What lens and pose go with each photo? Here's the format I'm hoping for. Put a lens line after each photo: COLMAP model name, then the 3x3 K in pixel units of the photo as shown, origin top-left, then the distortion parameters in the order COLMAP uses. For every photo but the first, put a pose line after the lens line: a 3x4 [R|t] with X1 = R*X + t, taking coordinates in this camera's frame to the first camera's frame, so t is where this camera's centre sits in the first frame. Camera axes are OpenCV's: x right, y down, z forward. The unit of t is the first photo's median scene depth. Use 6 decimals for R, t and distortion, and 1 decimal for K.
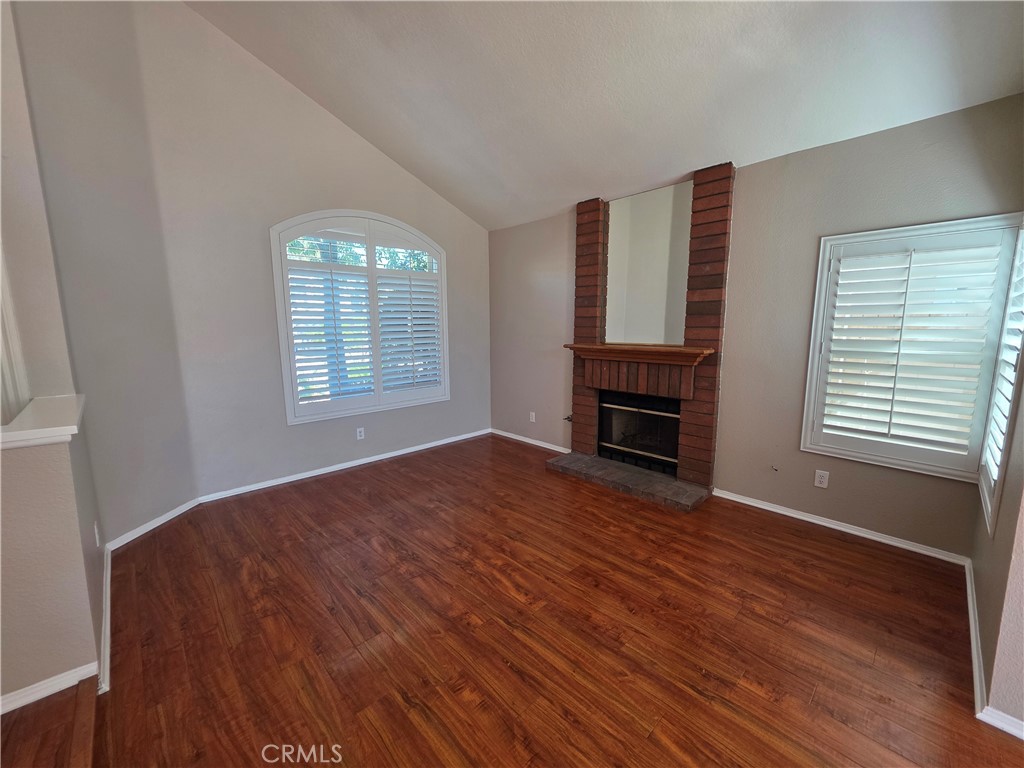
lens RADIAL K [[411.1, 0, 513.9], [0, 411.1, 386.9], [0, 0, 1]] dist [0.000062, -0.000048]
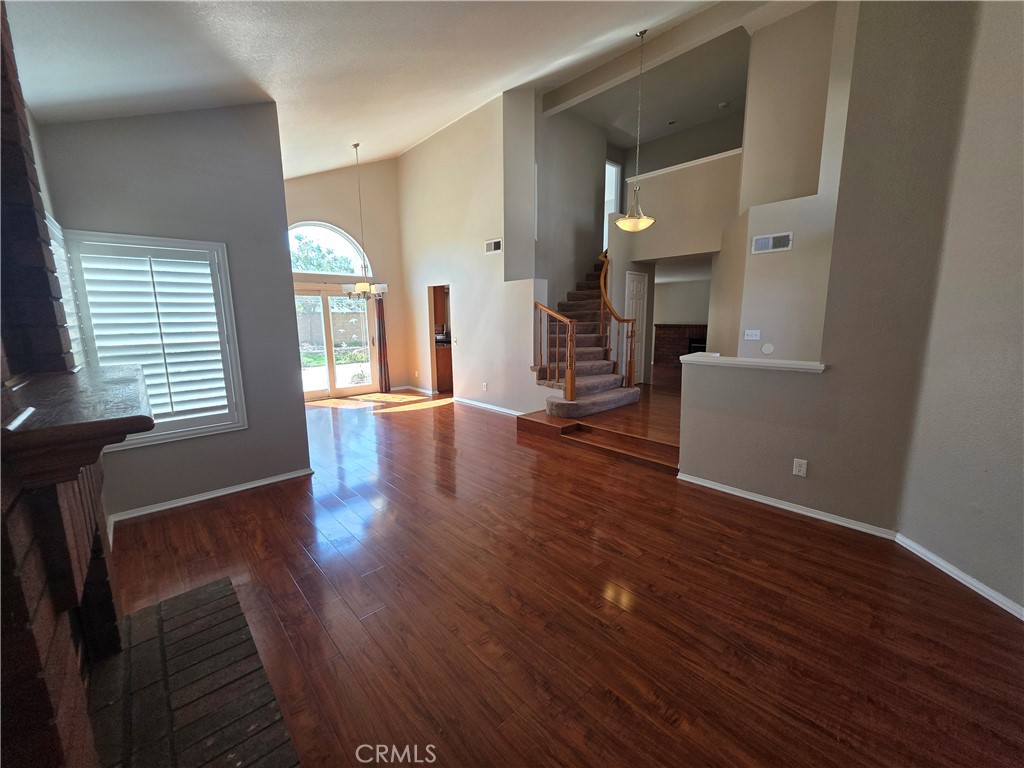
lens RADIAL K [[411.1, 0, 513.0], [0, 411.1, 383.0], [0, 0, 1]] dist [0.000062, -0.000048]
pose [[-0.999742, 0.012188, 0.019173, -0.090901], [0.017463, 0.952070, 0.305380, -0.268963], [-0.014533, 0.305636, -0.952037, 1.801665]]
